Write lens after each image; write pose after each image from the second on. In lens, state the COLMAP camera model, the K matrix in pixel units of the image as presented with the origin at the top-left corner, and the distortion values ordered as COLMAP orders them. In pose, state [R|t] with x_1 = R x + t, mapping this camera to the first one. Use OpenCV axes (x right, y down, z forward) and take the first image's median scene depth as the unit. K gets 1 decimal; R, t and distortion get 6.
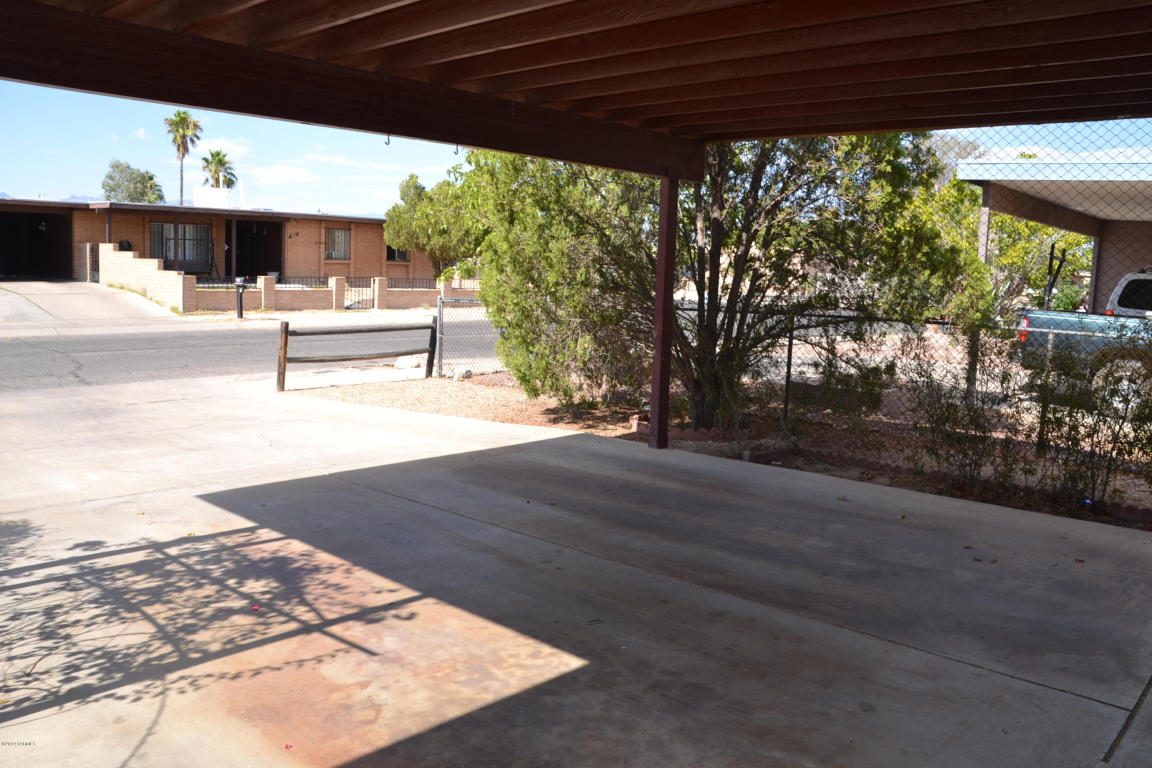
lens RADIAL K [[918.5, 0, 573.6], [0, 918.5, 385.5], [0, 0, 1]] dist [-0.176510, 0.127270]
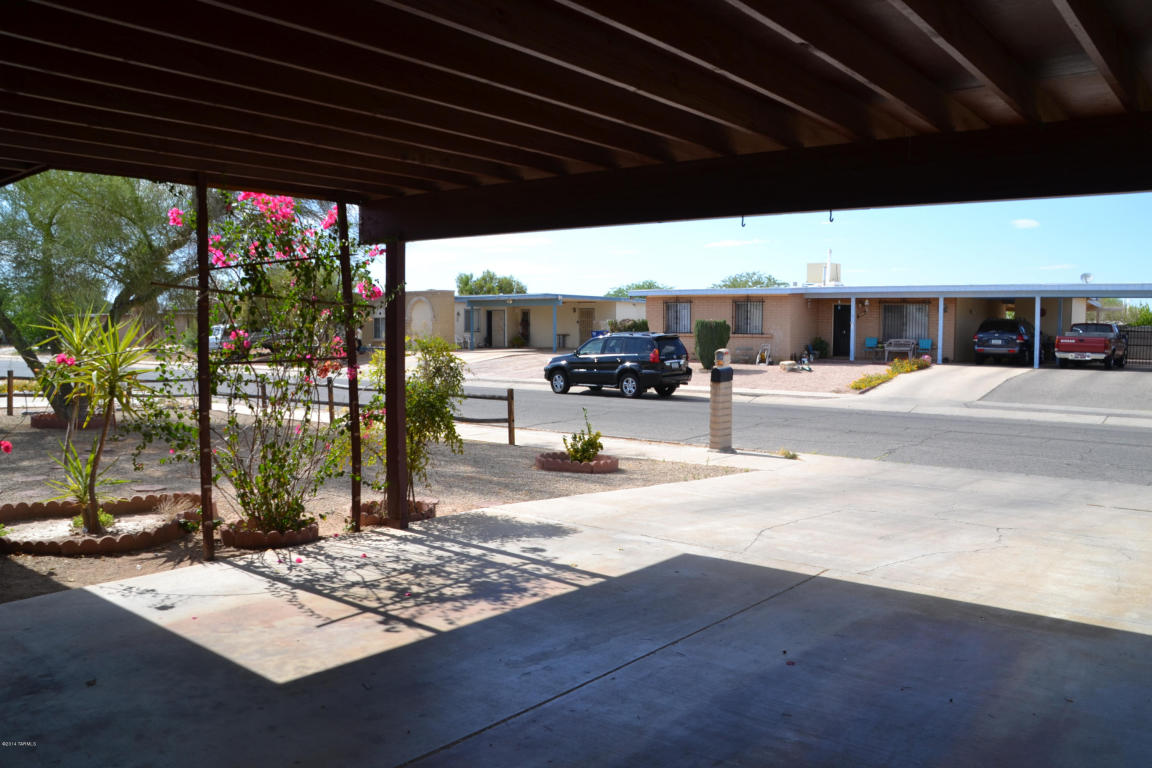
lens RADIAL K [[918.5, 0, 578.4], [0, 918.5, 386.1], [0, 0, 1]] dist [-0.176510, 0.127270]
pose [[0.074896, 0.033273, -0.996636, 1.065048], [-0.133878, 0.990730, 0.023015, -0.141861], [0.988163, 0.131704, 0.078657, 1.112224]]
